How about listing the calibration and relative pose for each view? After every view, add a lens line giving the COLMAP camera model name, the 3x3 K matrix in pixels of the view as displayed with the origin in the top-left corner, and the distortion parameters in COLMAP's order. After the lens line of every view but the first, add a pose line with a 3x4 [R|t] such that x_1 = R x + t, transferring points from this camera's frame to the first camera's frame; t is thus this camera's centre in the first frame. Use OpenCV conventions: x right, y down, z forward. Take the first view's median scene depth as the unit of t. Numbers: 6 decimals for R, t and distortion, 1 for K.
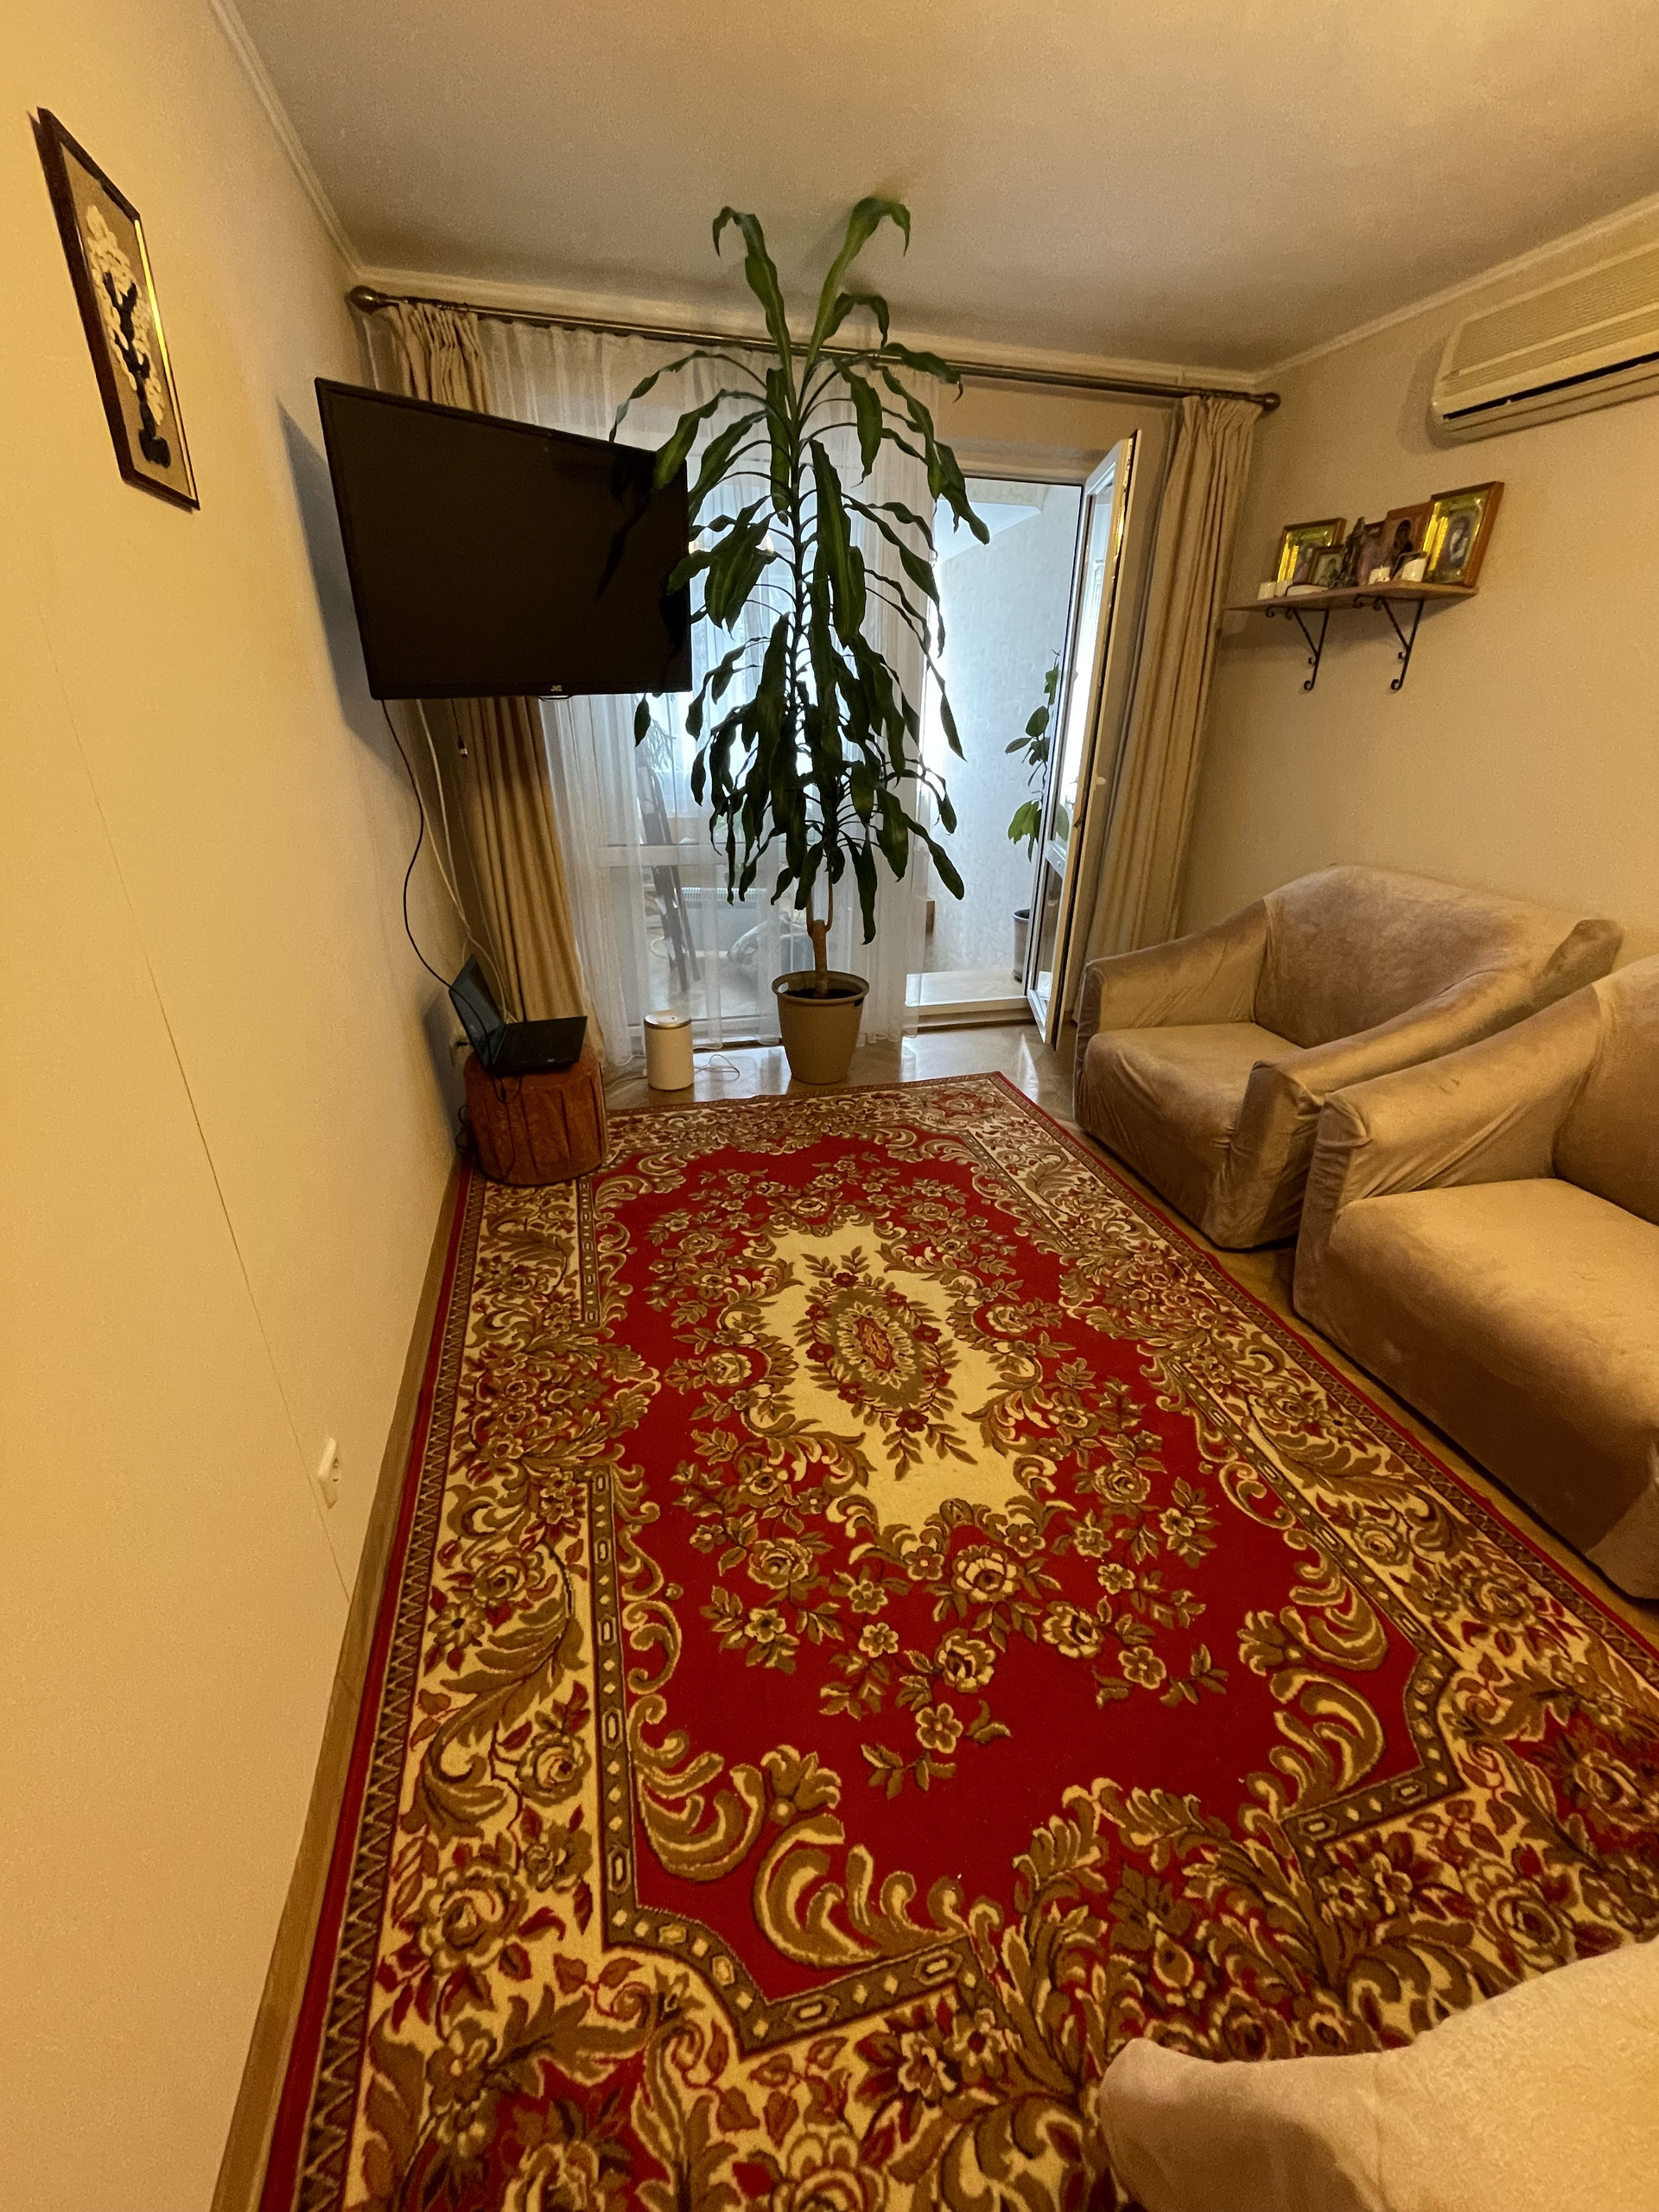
lens RADIAL K [[899.1, 0, 829.5], [0, 899.1, 1106.0], [0, 0, 1]] dist [0.003520, 0.000043]
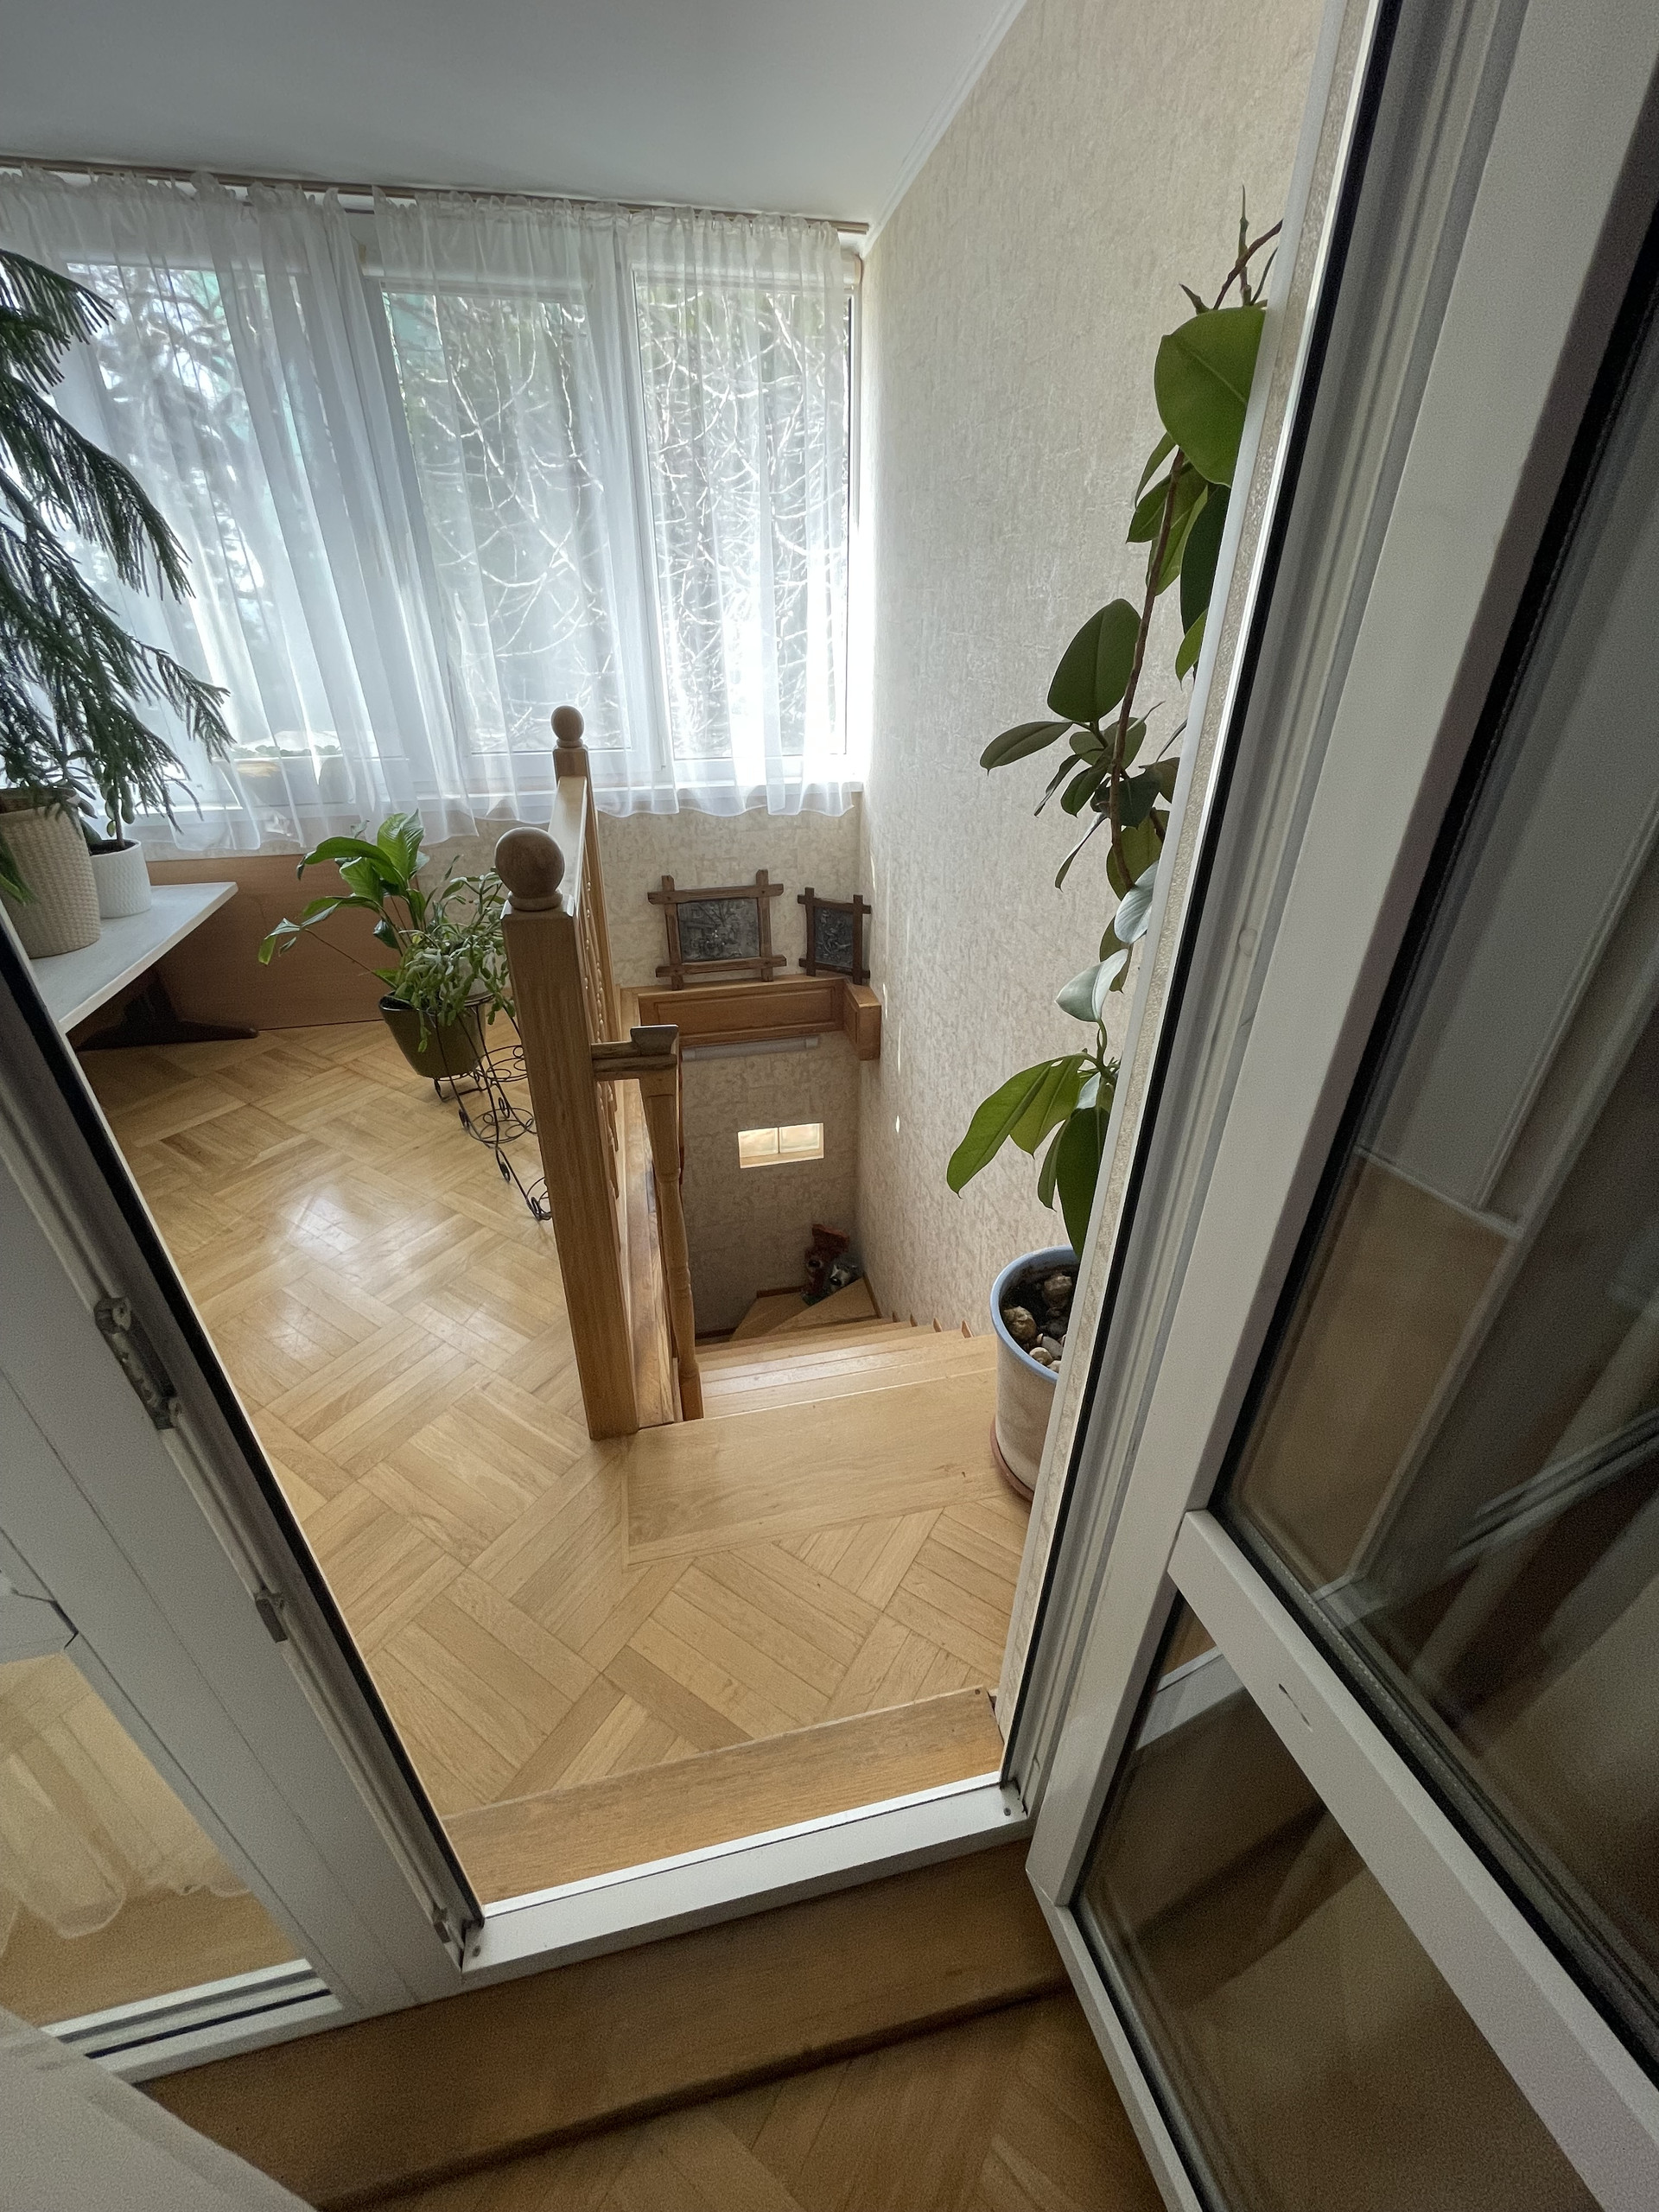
lens RADIAL K [[899.1, 0, 829.5], [0, 899.1, 1106.0], [0, 0, 1]] dist [0.003520, 0.000043]
pose [[0.998312, 0.017862, -0.055271, 0.176476], [-0.012003, 0.994446, 0.104563, -0.336187], [0.056831, -0.103723, 0.992981, 0.746991]]
